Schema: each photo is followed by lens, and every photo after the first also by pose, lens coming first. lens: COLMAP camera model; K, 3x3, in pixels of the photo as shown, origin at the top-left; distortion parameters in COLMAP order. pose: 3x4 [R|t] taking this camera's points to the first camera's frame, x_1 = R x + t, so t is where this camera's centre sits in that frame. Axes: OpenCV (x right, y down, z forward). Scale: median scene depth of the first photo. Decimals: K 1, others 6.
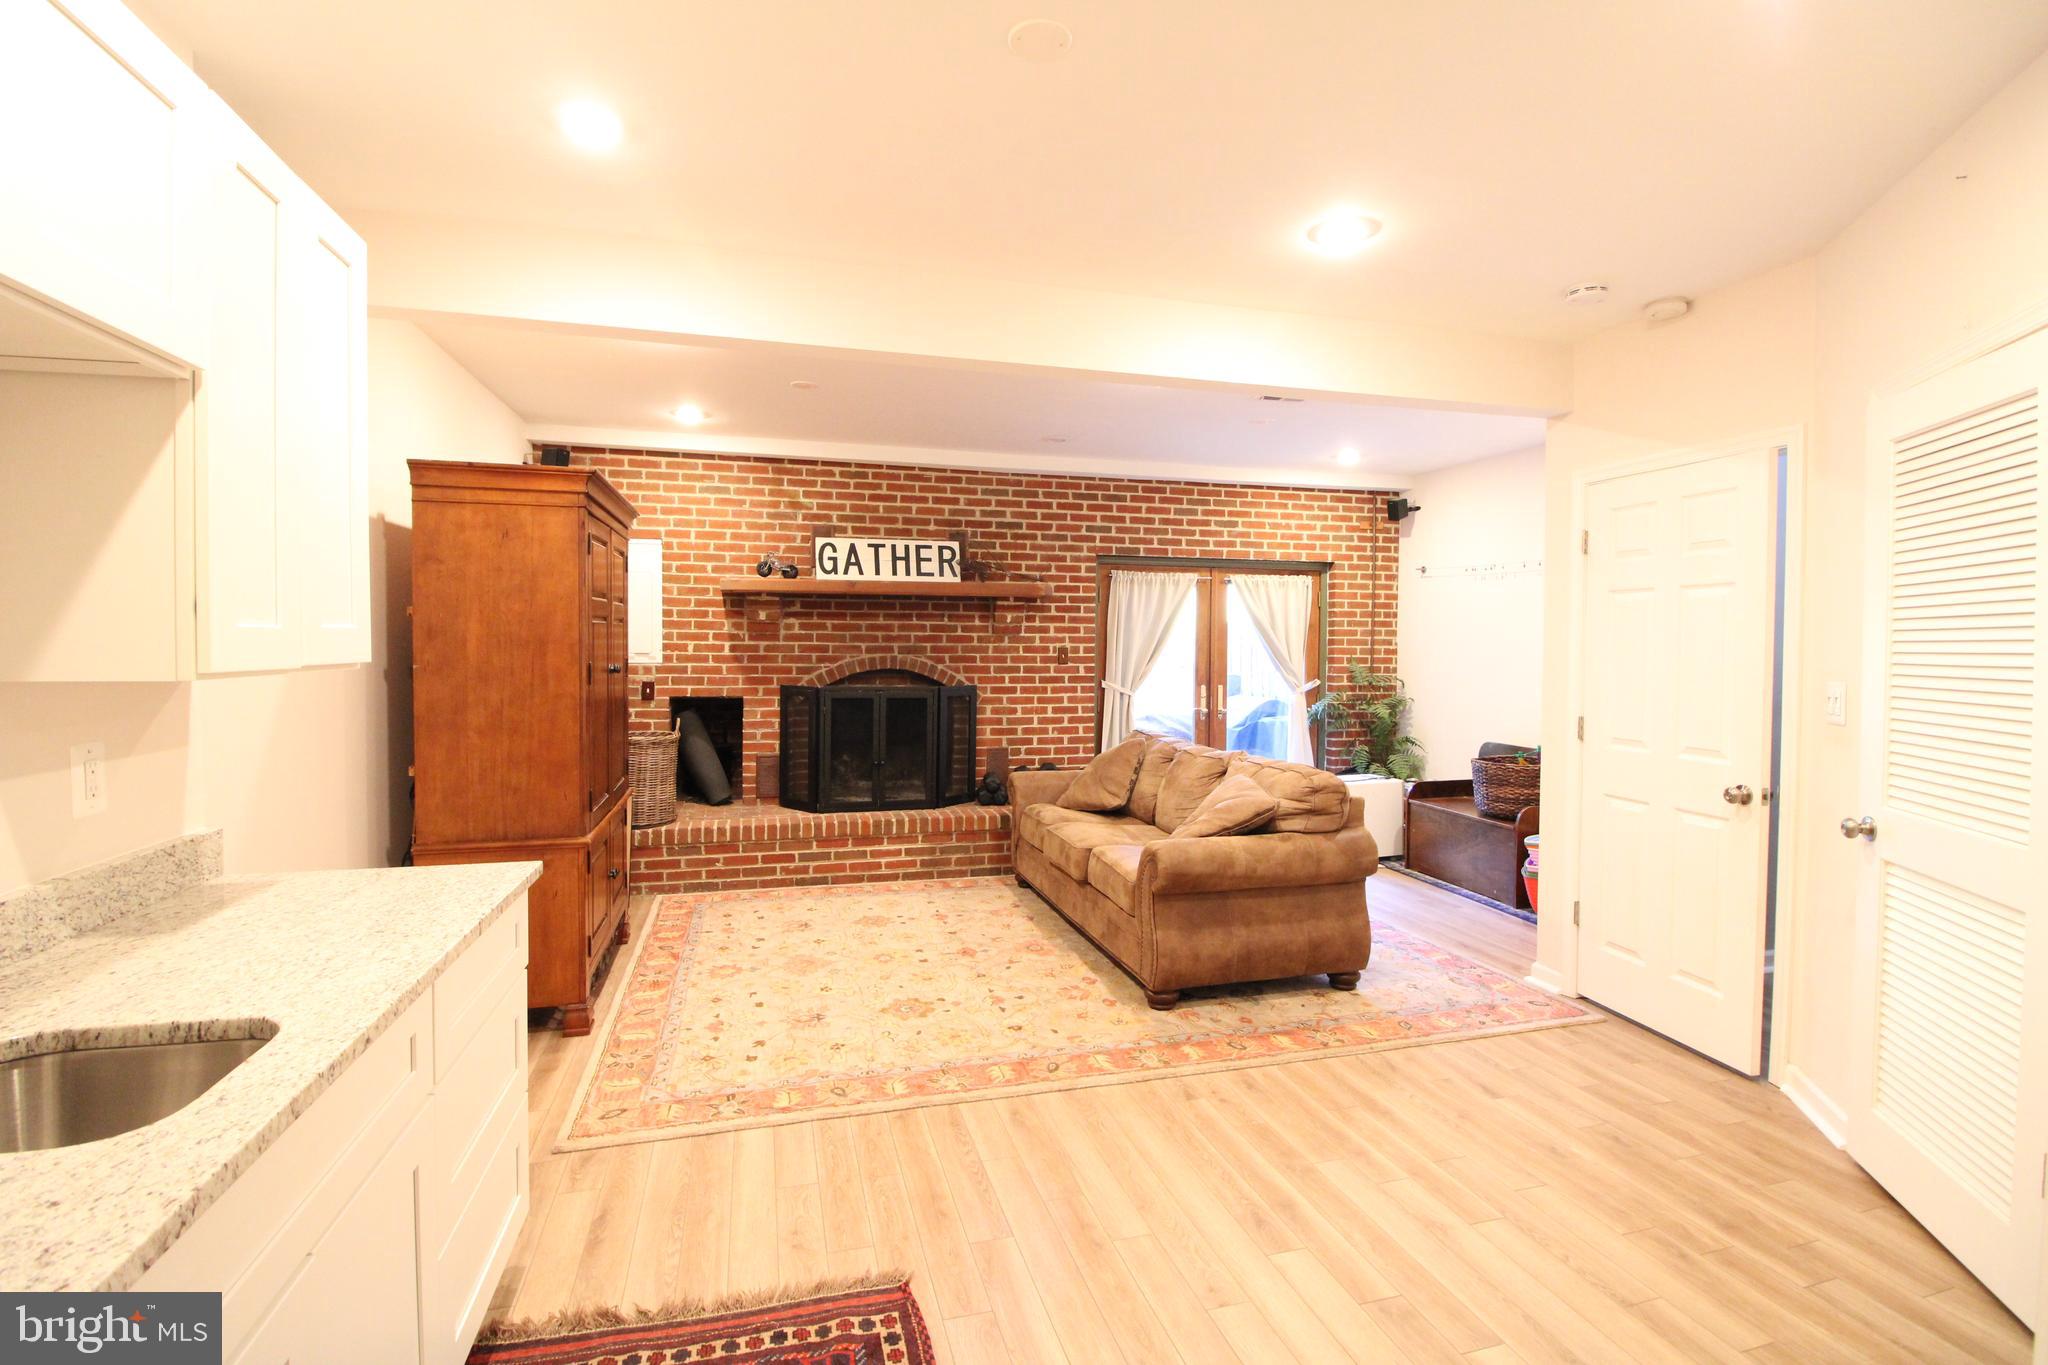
lens RADIAL K [[951.1, 0, 1023.5], [0, 951.1, 661.0], [0, 0, 1]] dist [-0.008845, -0.001236]
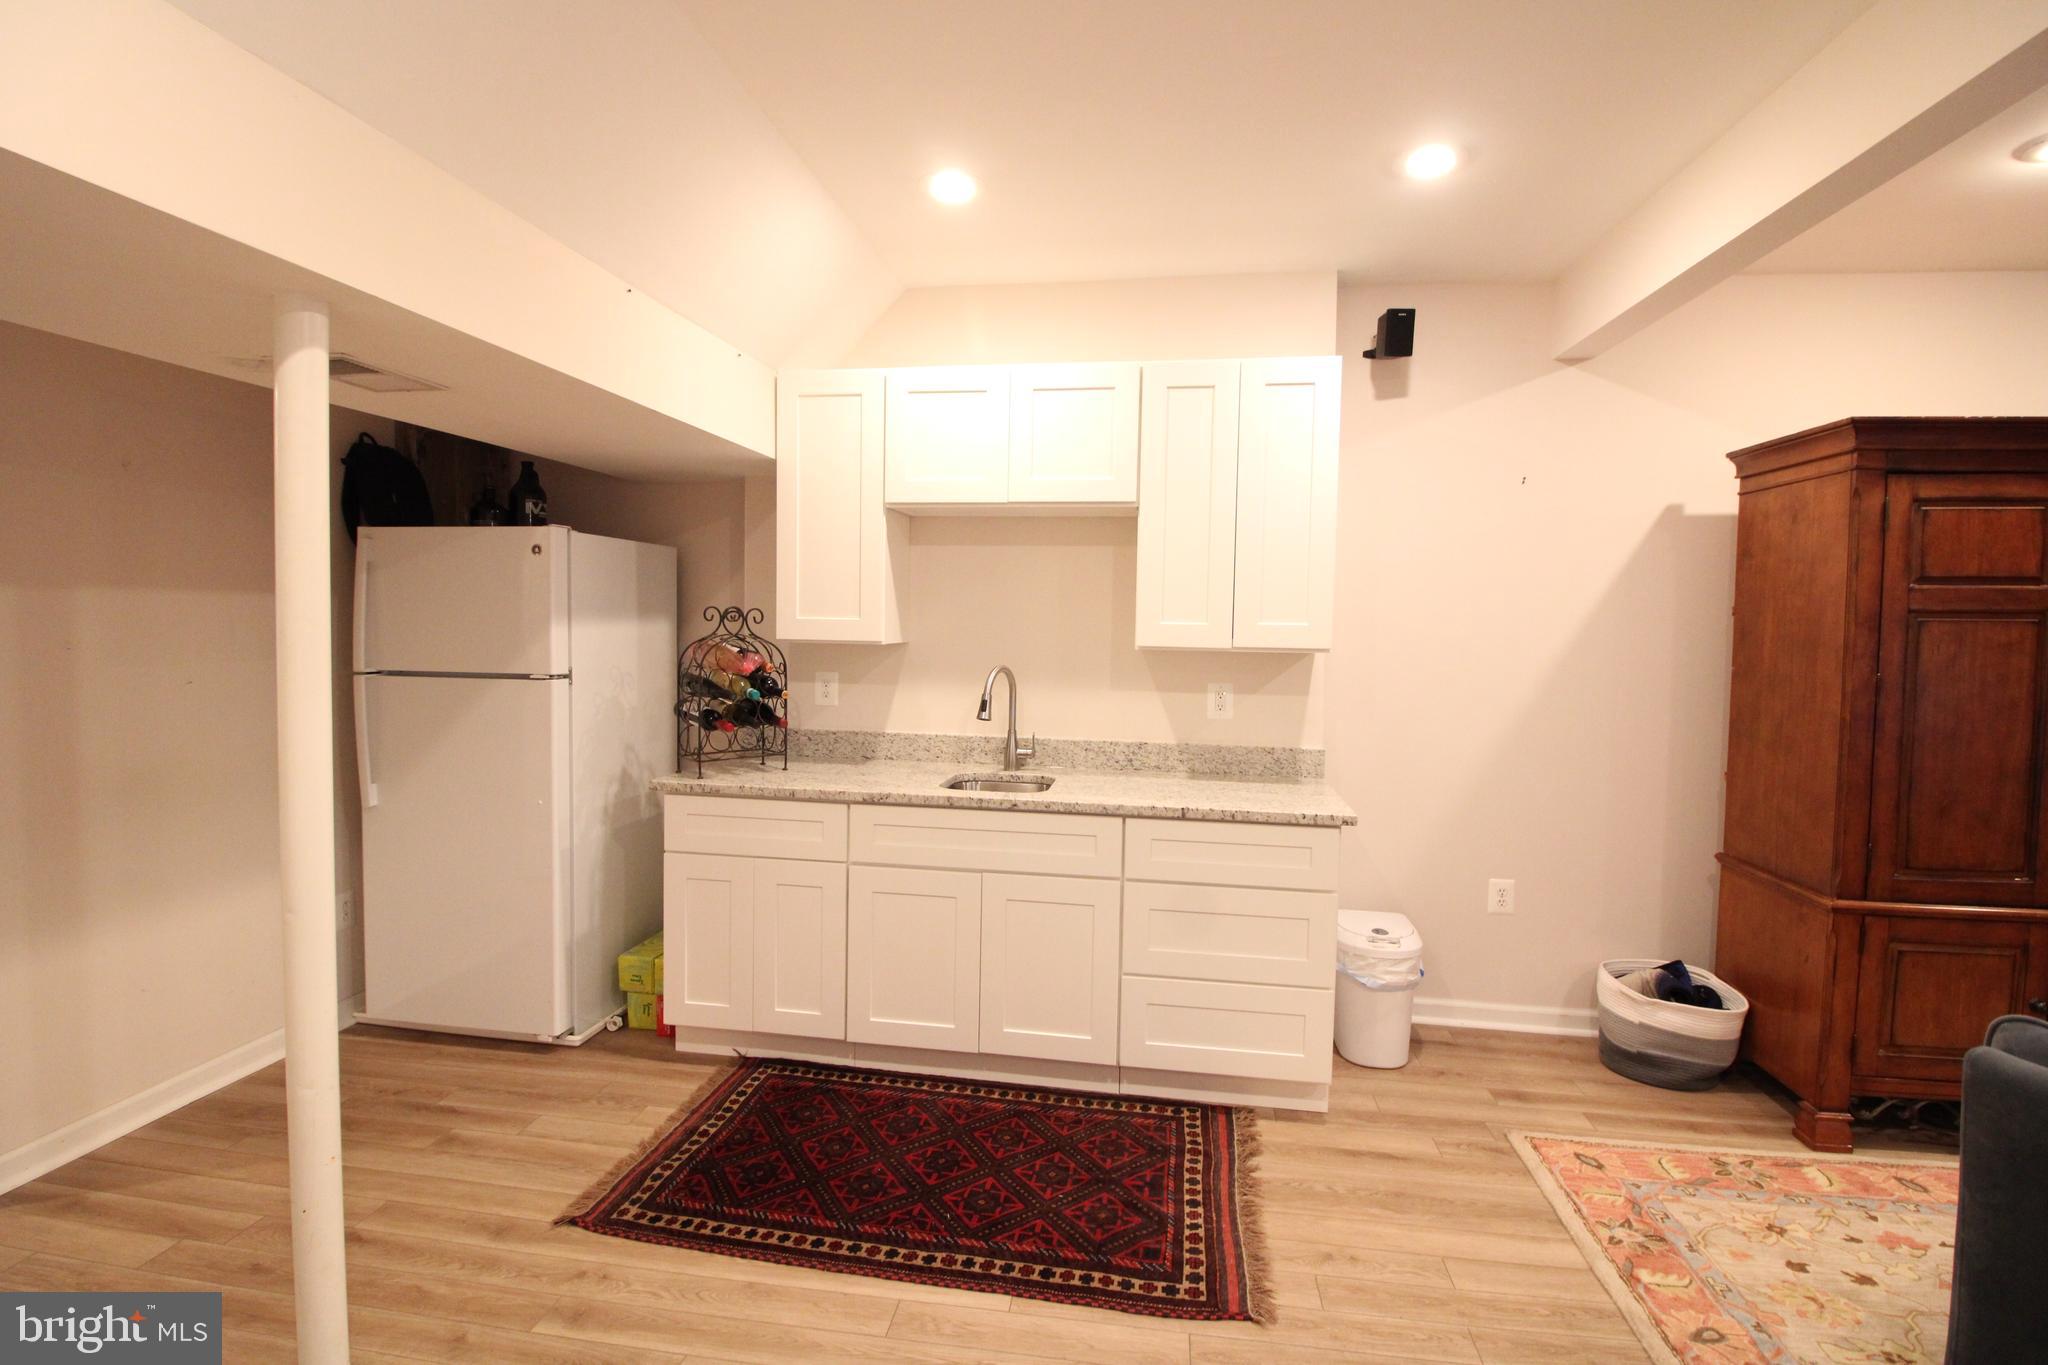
lens RADIAL K [[951.1, 0, 1025.8], [0, 951.1, 668.1], [0, 0, 1]] dist [-0.008845, -0.001236]
pose [[-0.395632, 0.034208, -0.917772, 0.506655], [-0.038795, 0.997792, 0.053914, -0.017780], [0.917589, 0.056935, -0.393431, 0.710826]]
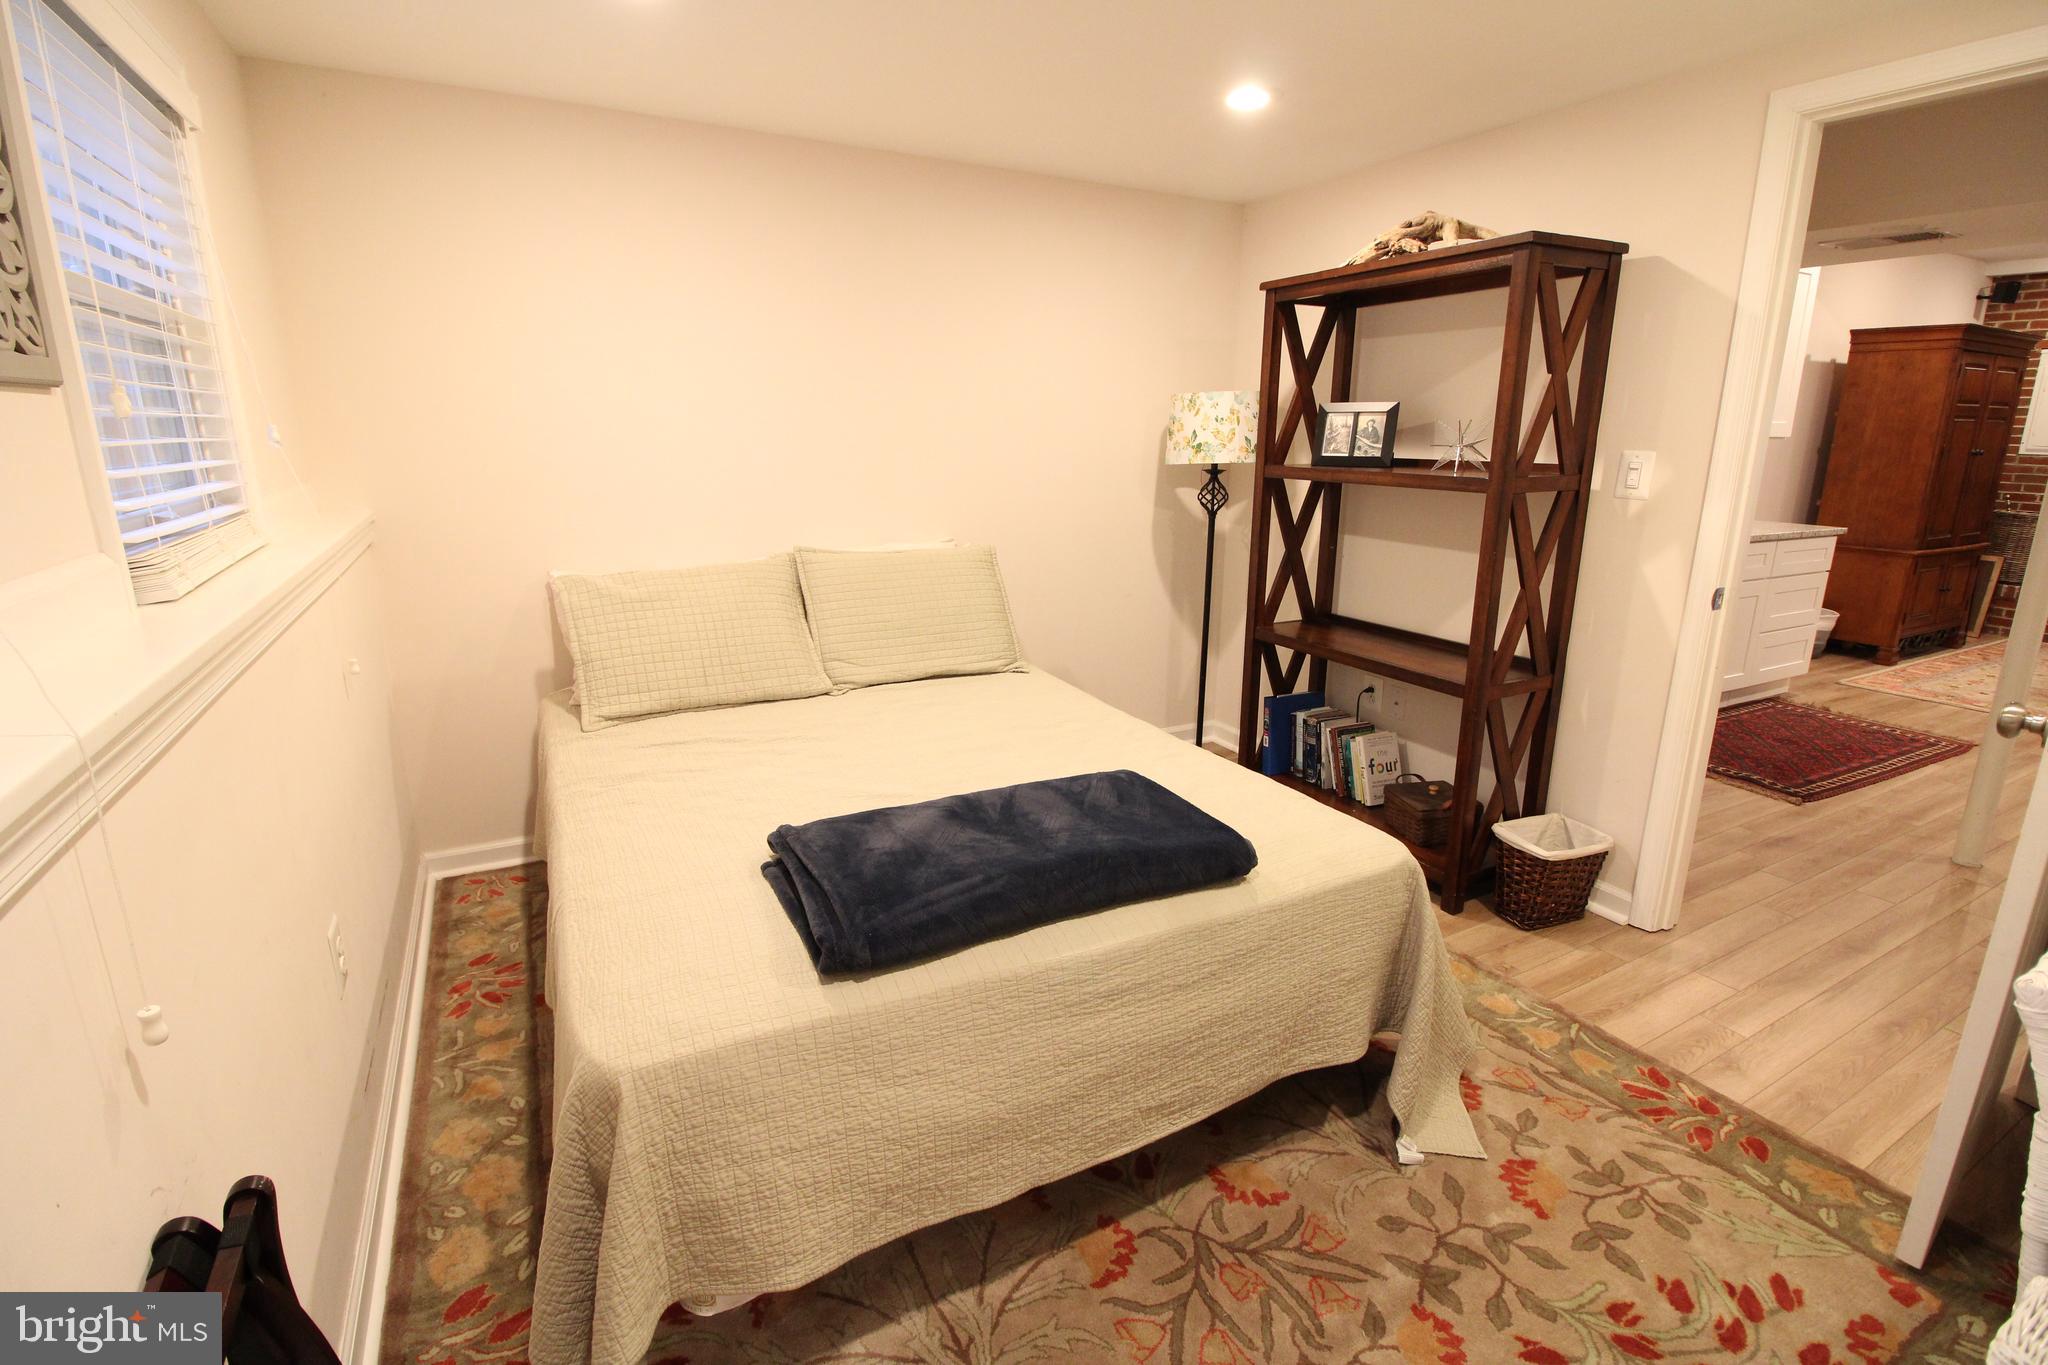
lens RADIAL K [[951.1, 0, 1039.1], [0, 951.1, 671.8], [0, 0, 1]] dist [-0.008845, -0.001236]
pose [[0.241427, 0.239170, -0.940484, 0.826043], [-0.023183, 0.970298, 0.240801, 0.027086], [0.970142, -0.036333, 0.239801, -0.964808]]
